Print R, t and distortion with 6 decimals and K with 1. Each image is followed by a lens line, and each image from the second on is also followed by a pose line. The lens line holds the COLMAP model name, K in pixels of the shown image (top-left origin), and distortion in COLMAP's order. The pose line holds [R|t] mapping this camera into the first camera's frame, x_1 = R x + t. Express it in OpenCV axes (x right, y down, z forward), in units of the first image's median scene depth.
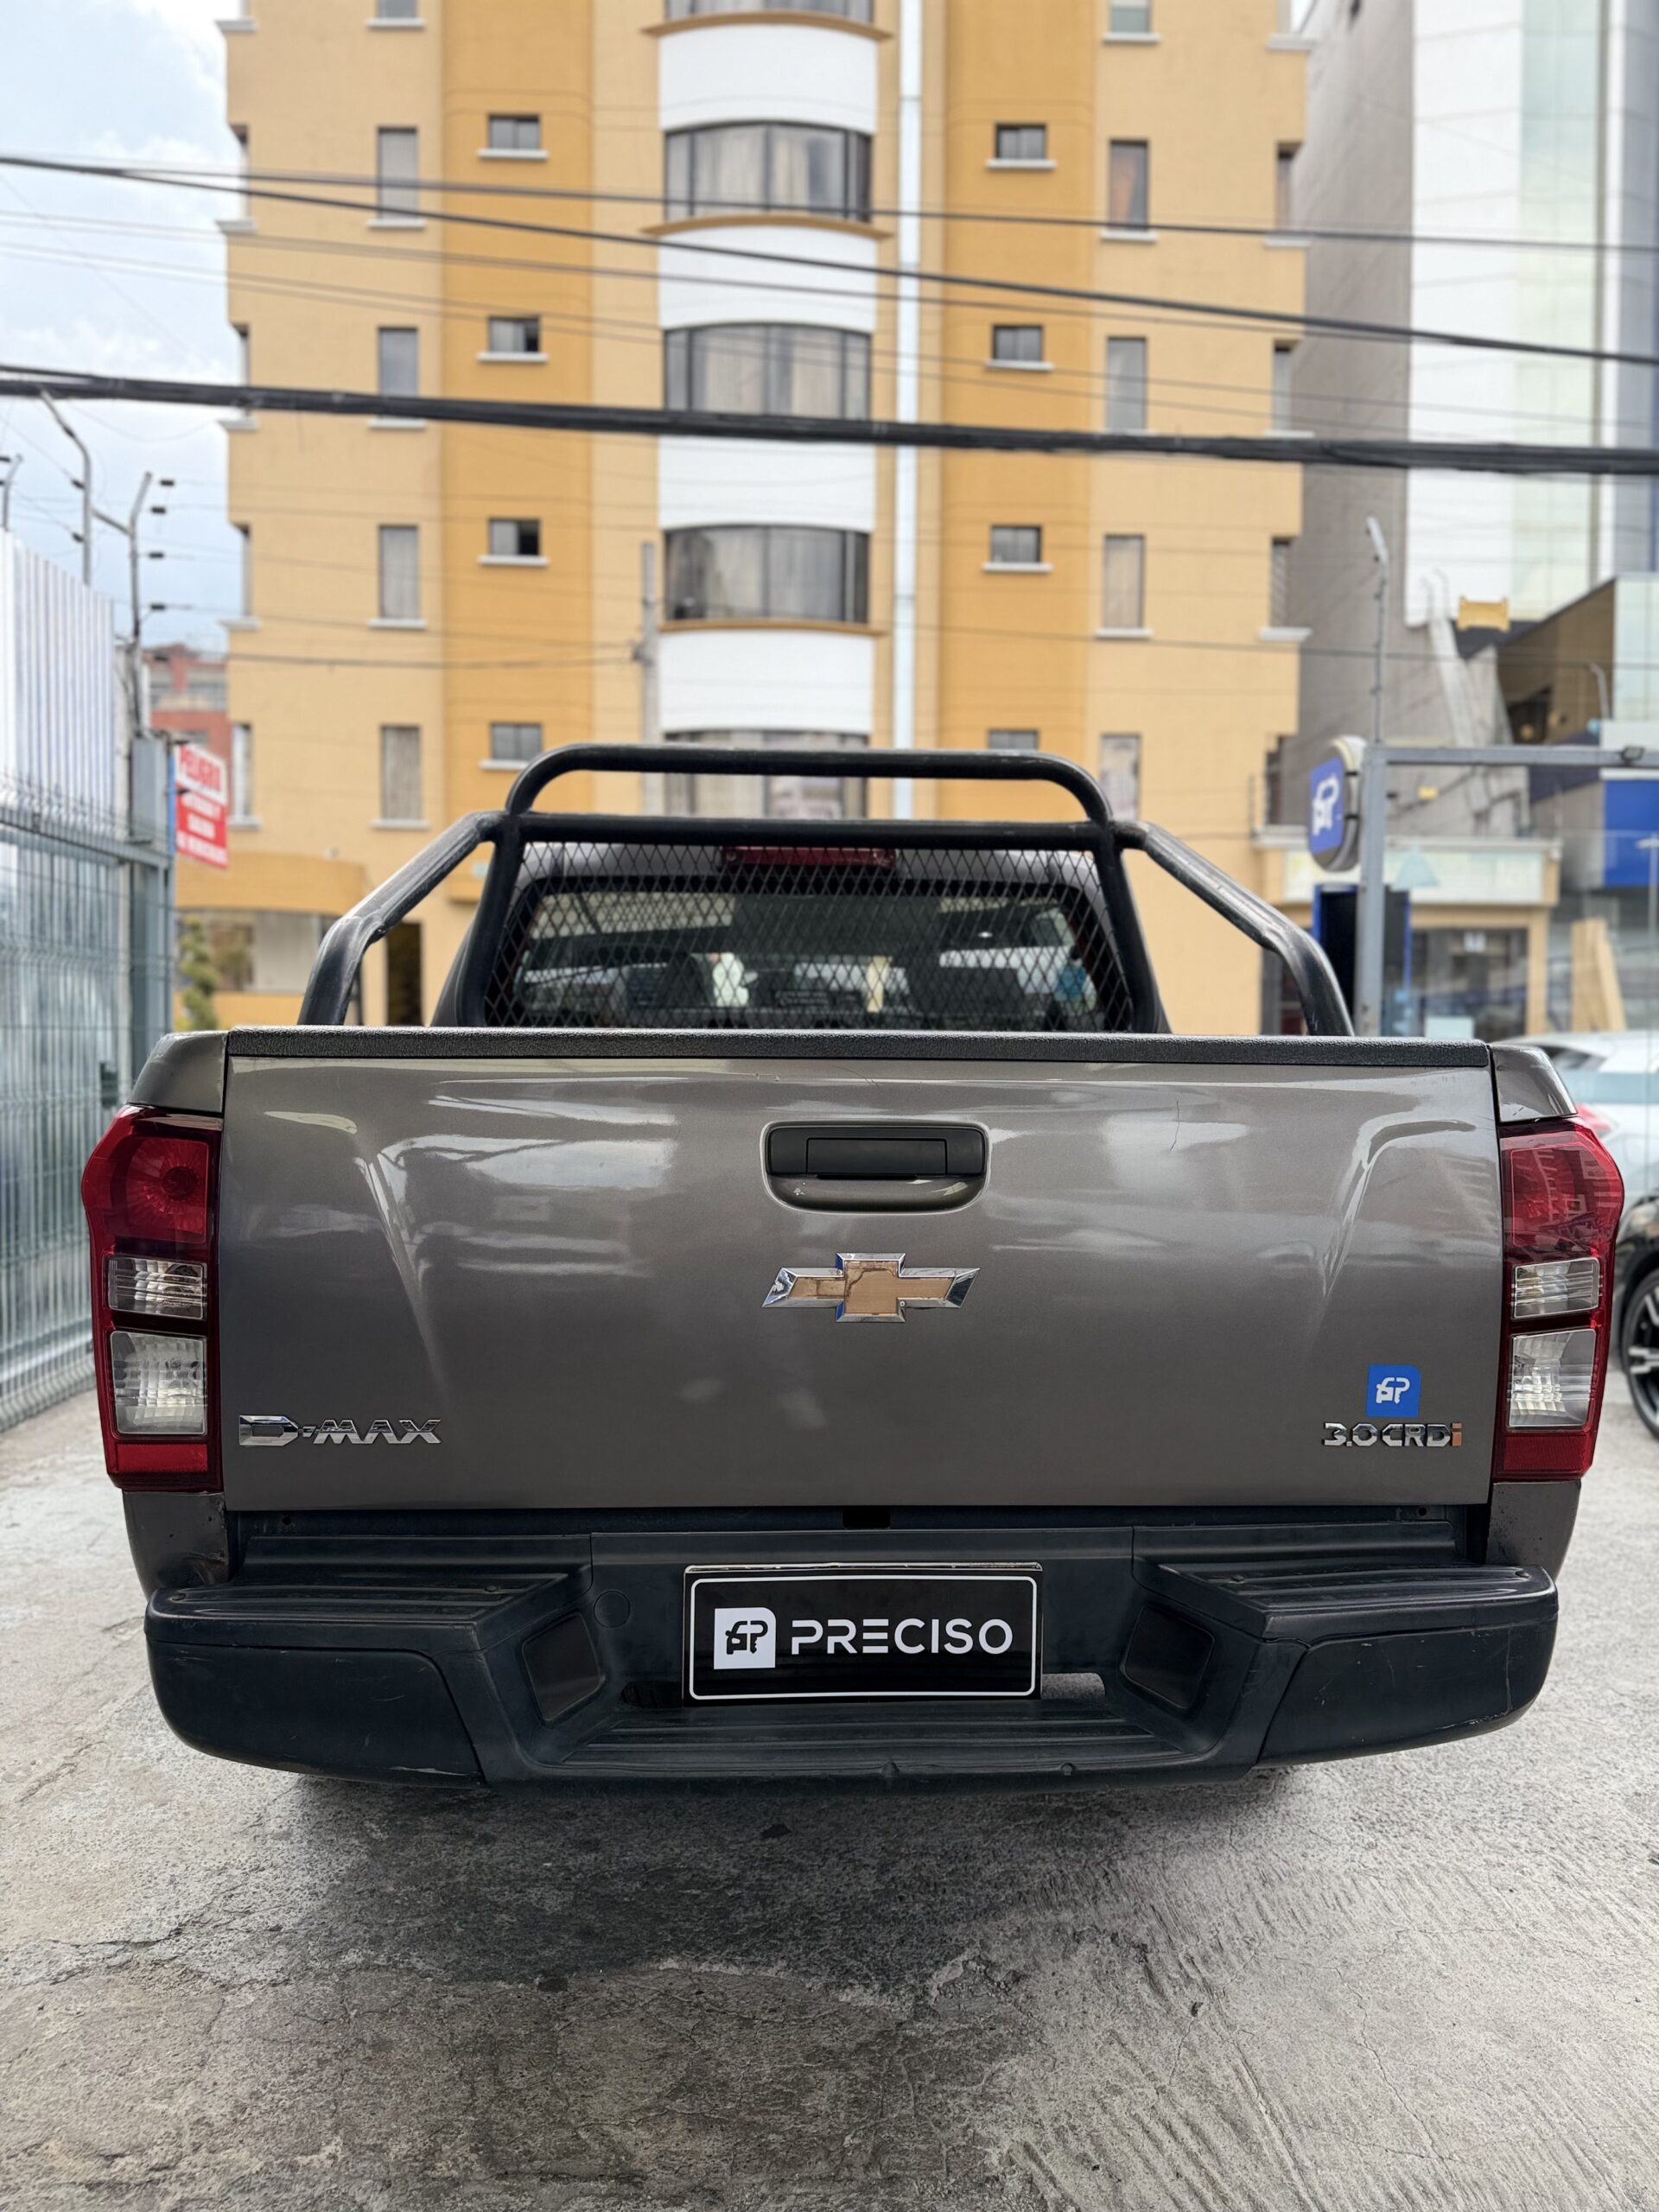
lens RADIAL K [[1559.9, 0, 827.5], [0, 1559.9, 1095.8], [0, 0, 1]] dist [-0.004268, 0.003162]
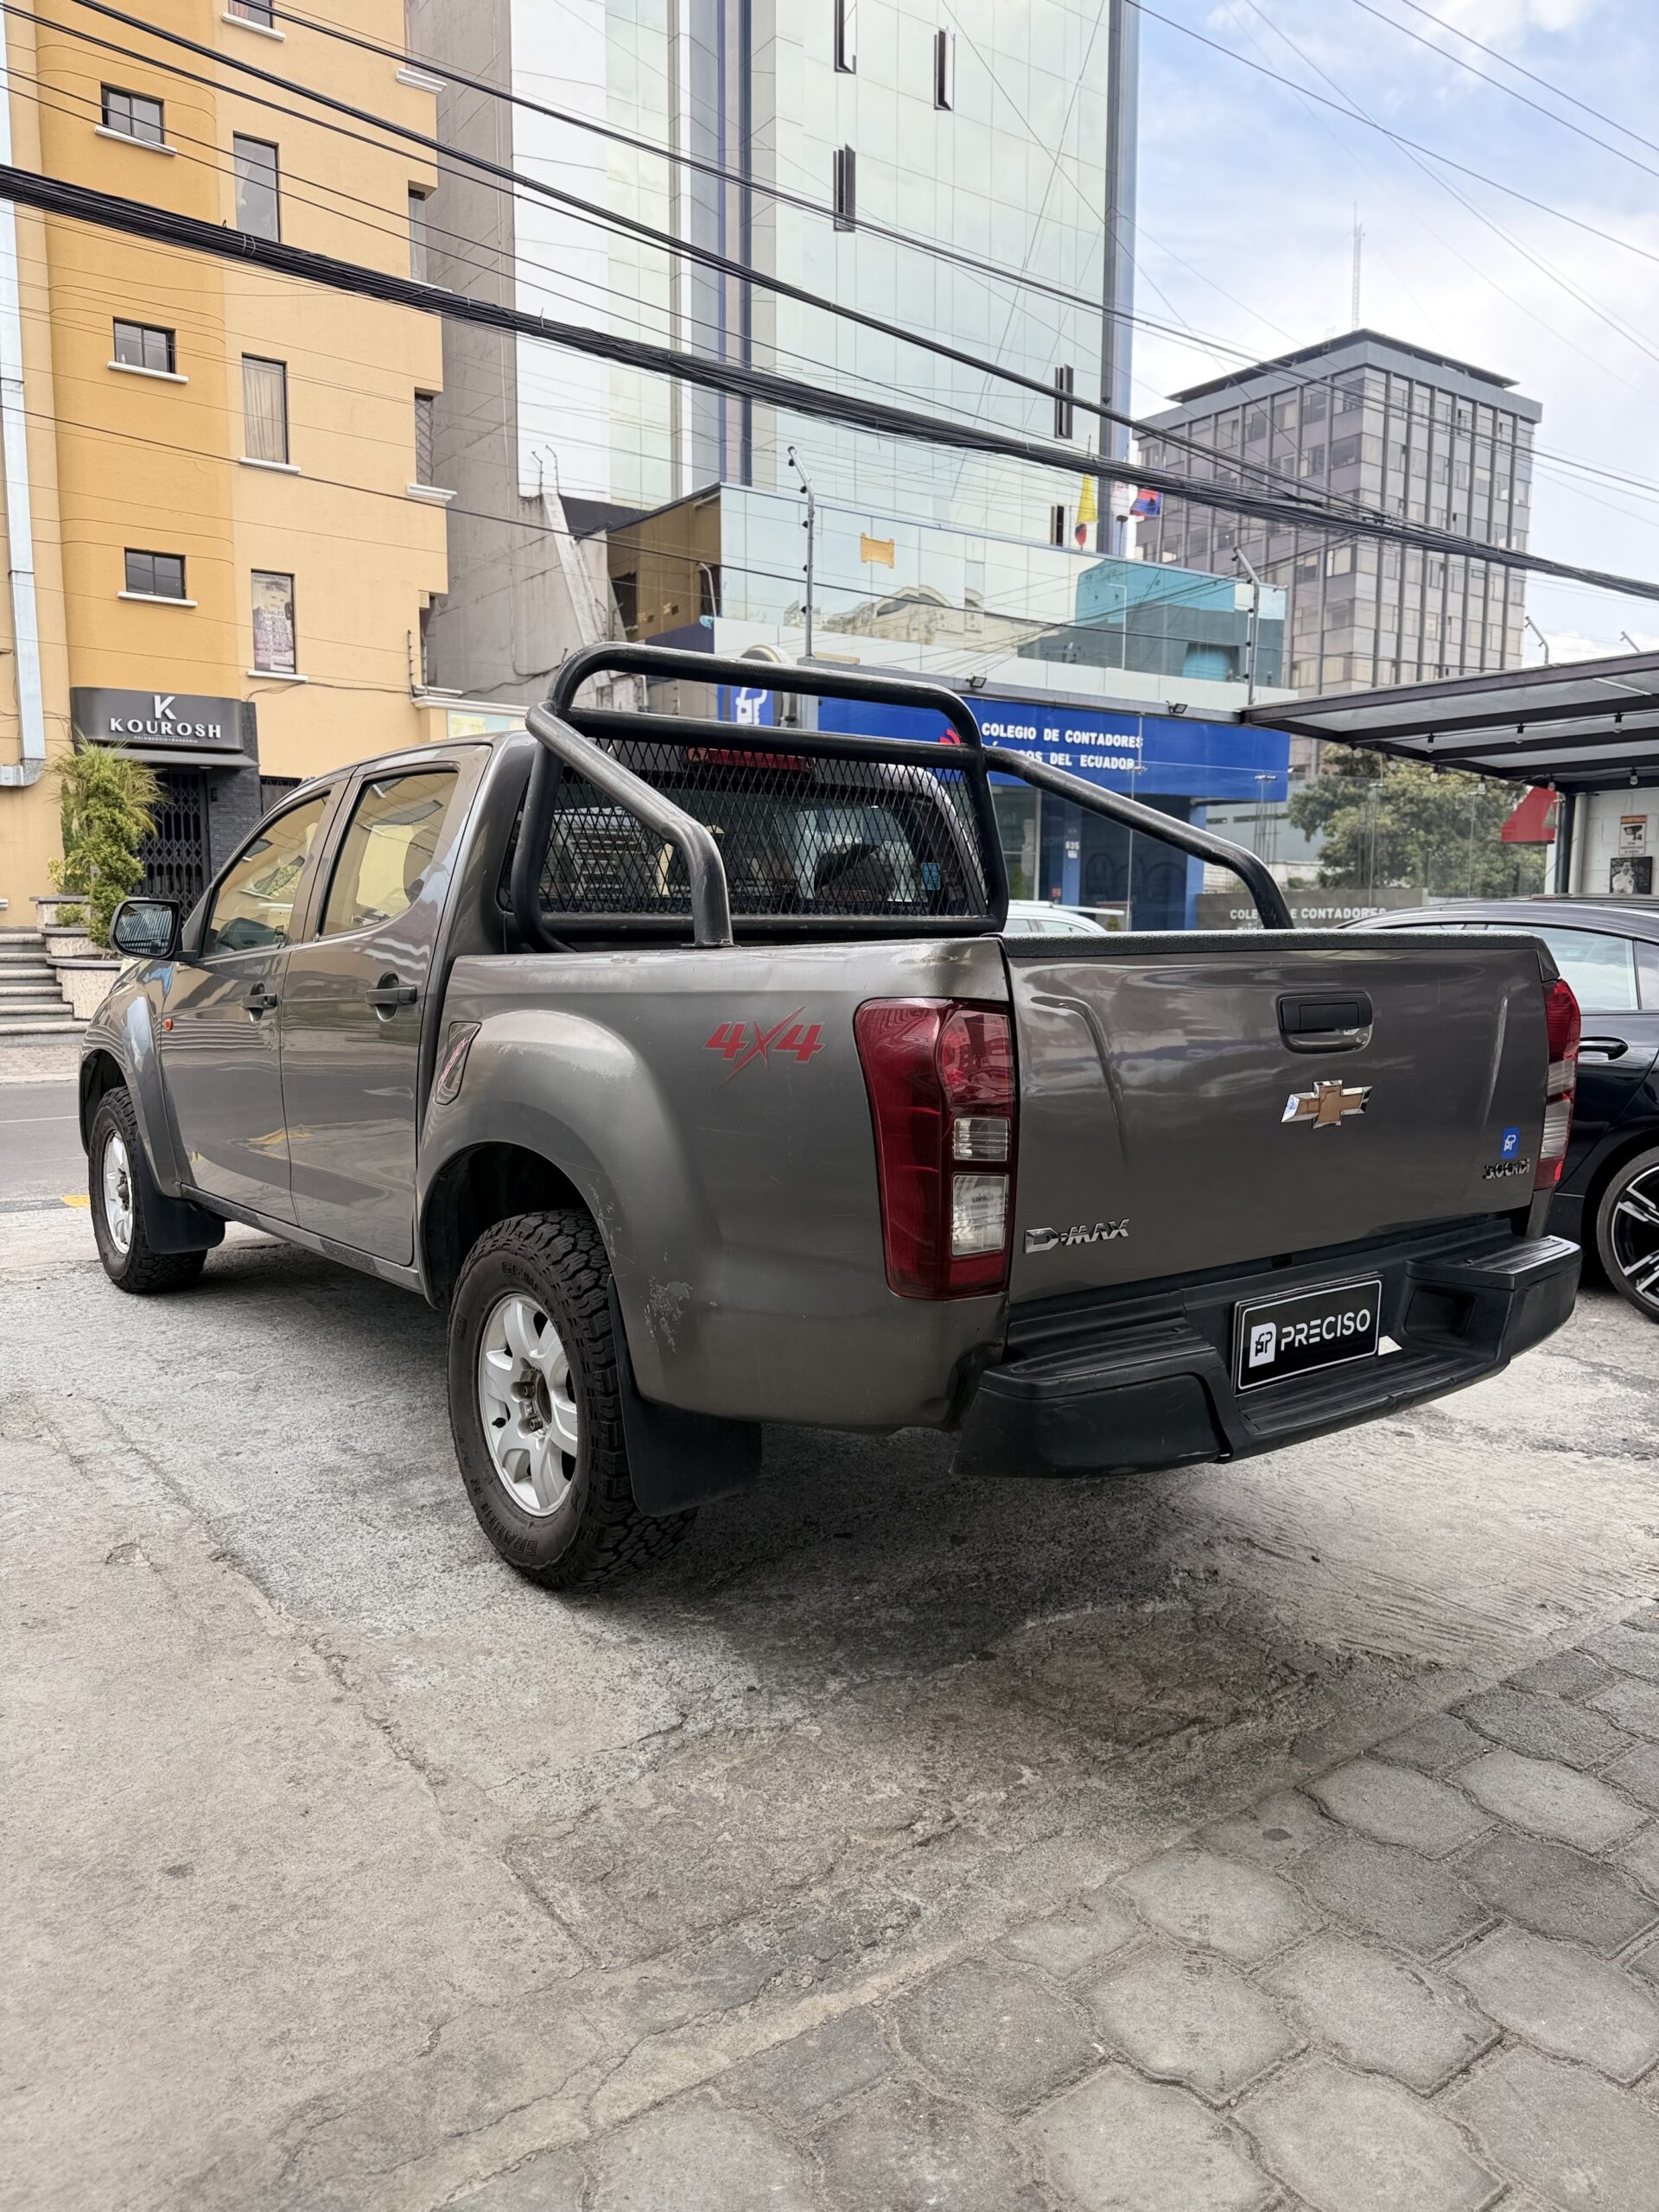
lens RADIAL K [[1533.2, 0, 834.5], [0, 1533.2, 1102.1], [0, 0, 1]] dist [0.078821, -0.111535]
pose [[0.825871, -0.065835, 0.560003, -0.880323], [0.010879, 0.994836, 0.100911, -0.023882], [-0.563754, -0.077247, 0.822322, 0.032656]]
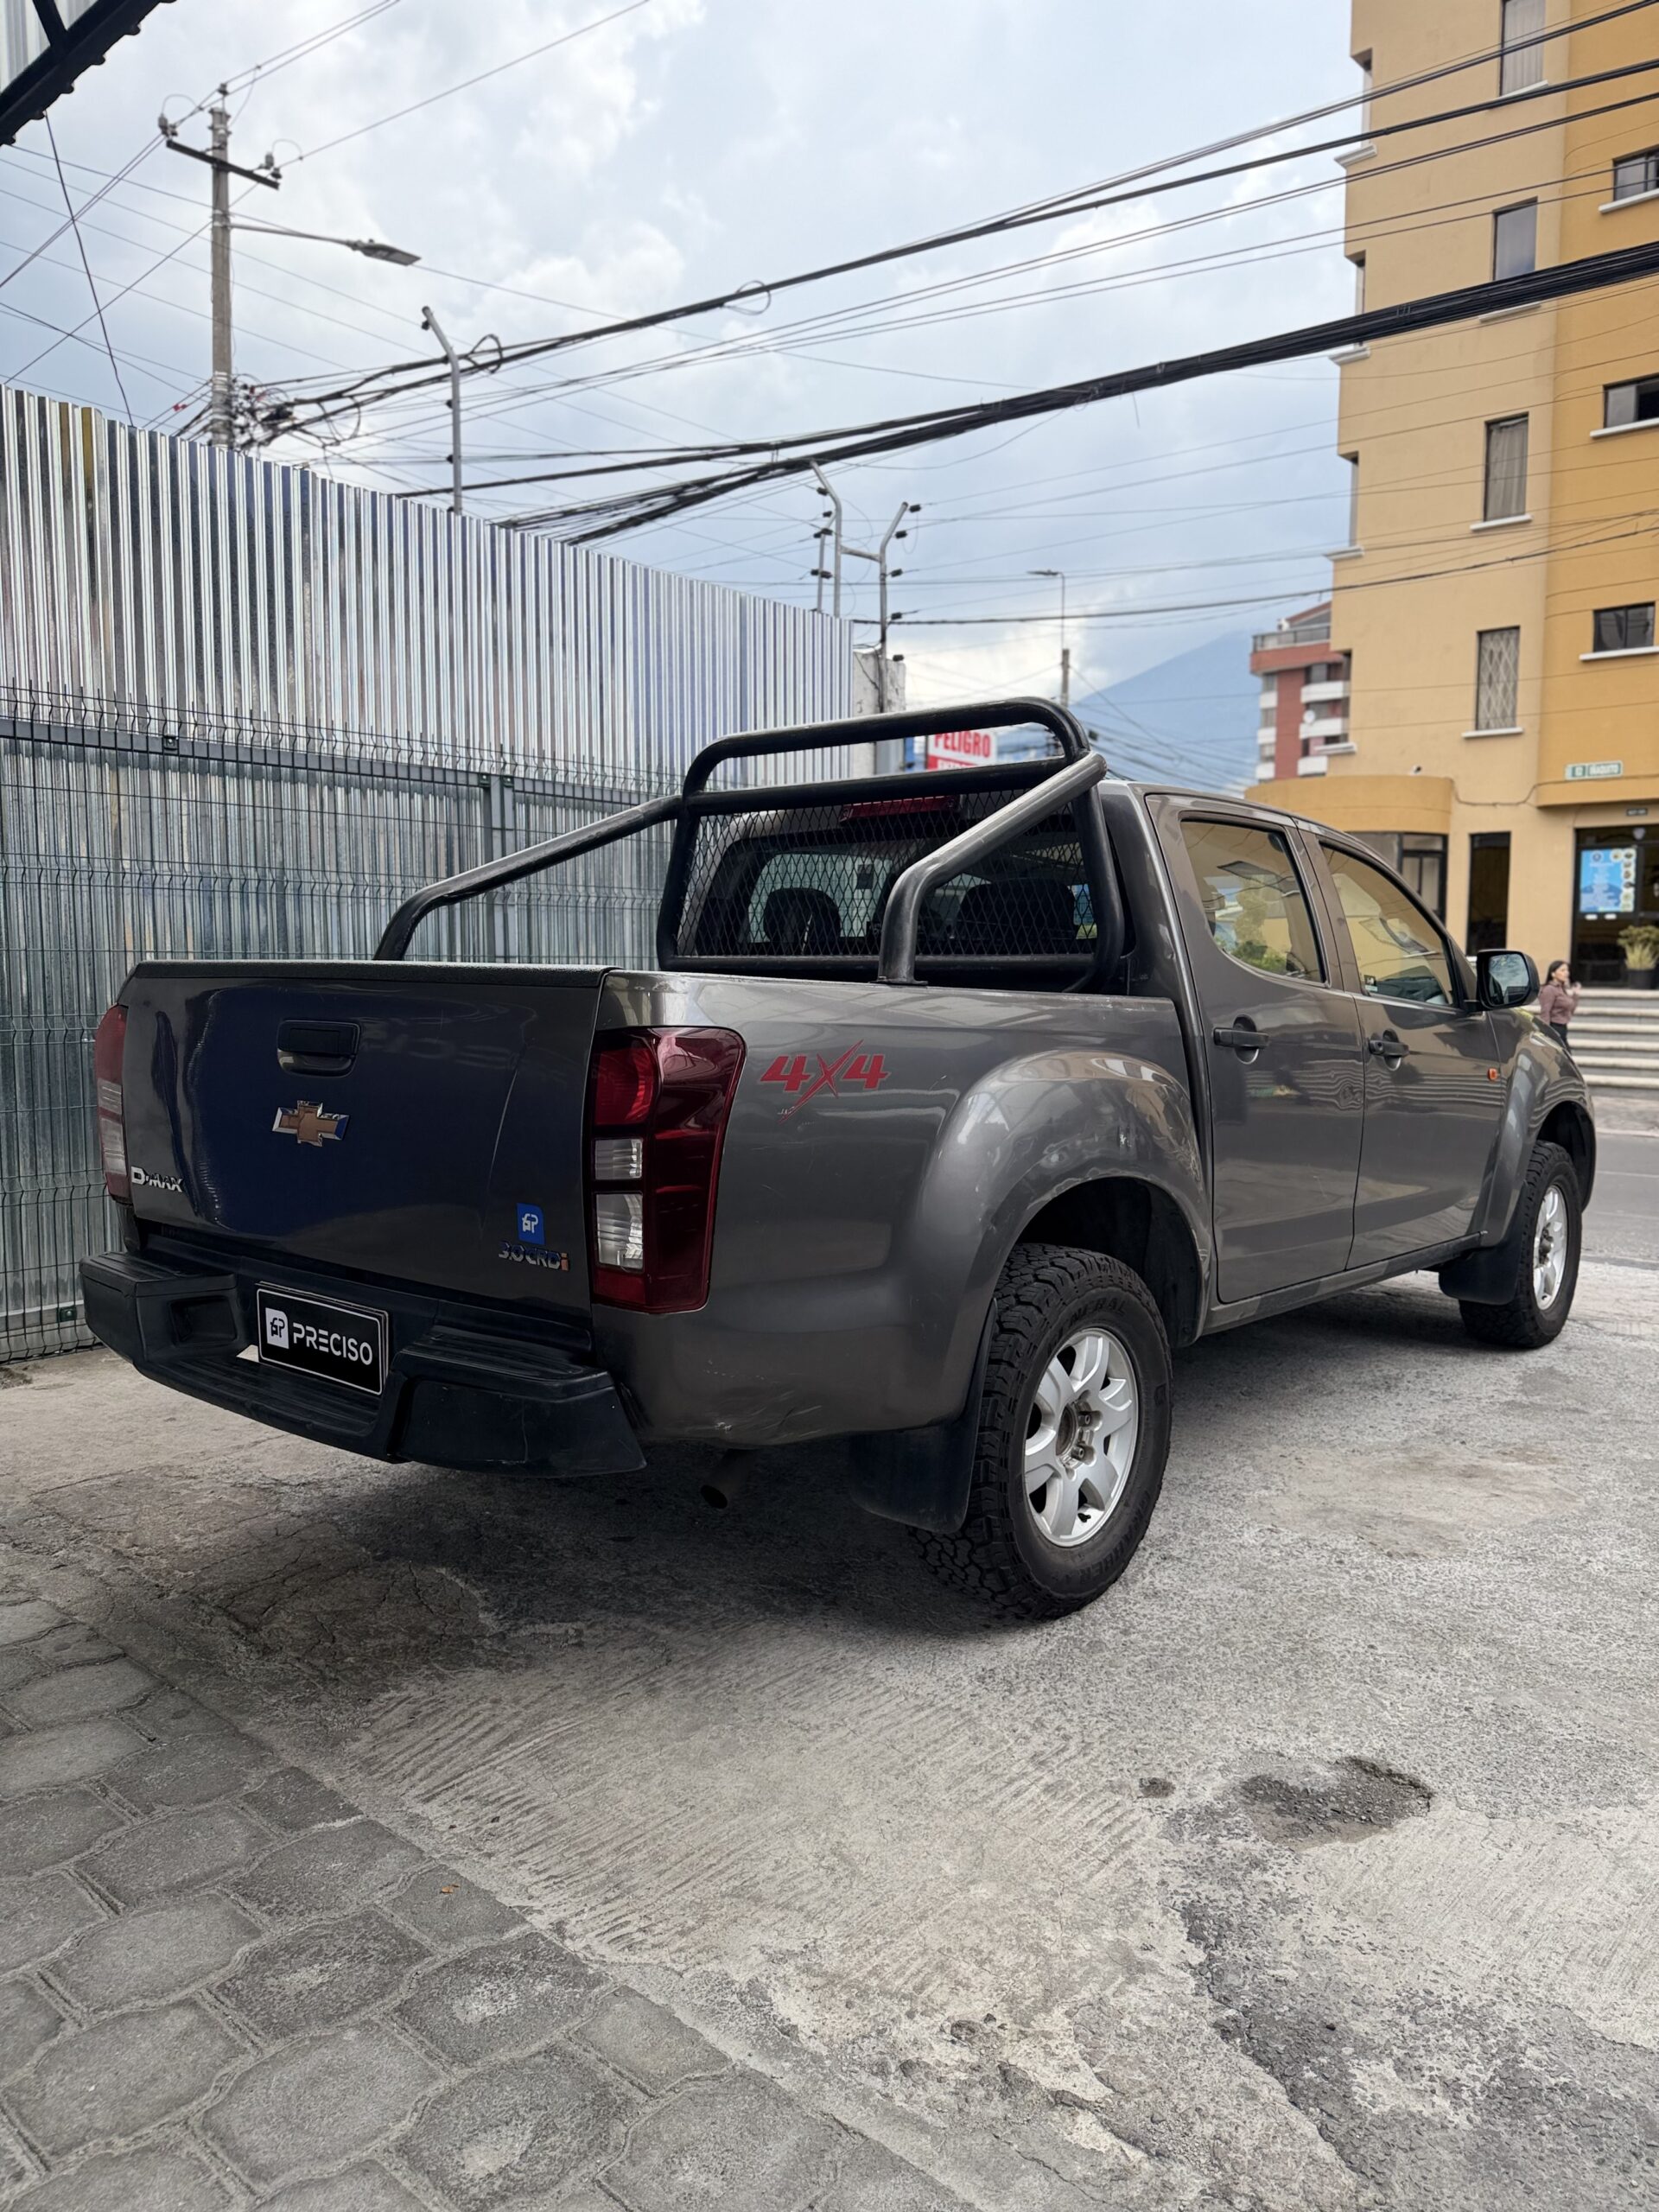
lens RADIAL K [[1533.2, 0, 834.5], [0, 1533.2, 1102.1], [0, 0, 1]] dist [0.078821, -0.111535]
pose [[0.722893, 0.052879, -0.688934, 1.108280], [-0.014428, 0.998005, 0.061463, -0.002044], [0.690810, -0.034491, 0.722213, 0.167794]]
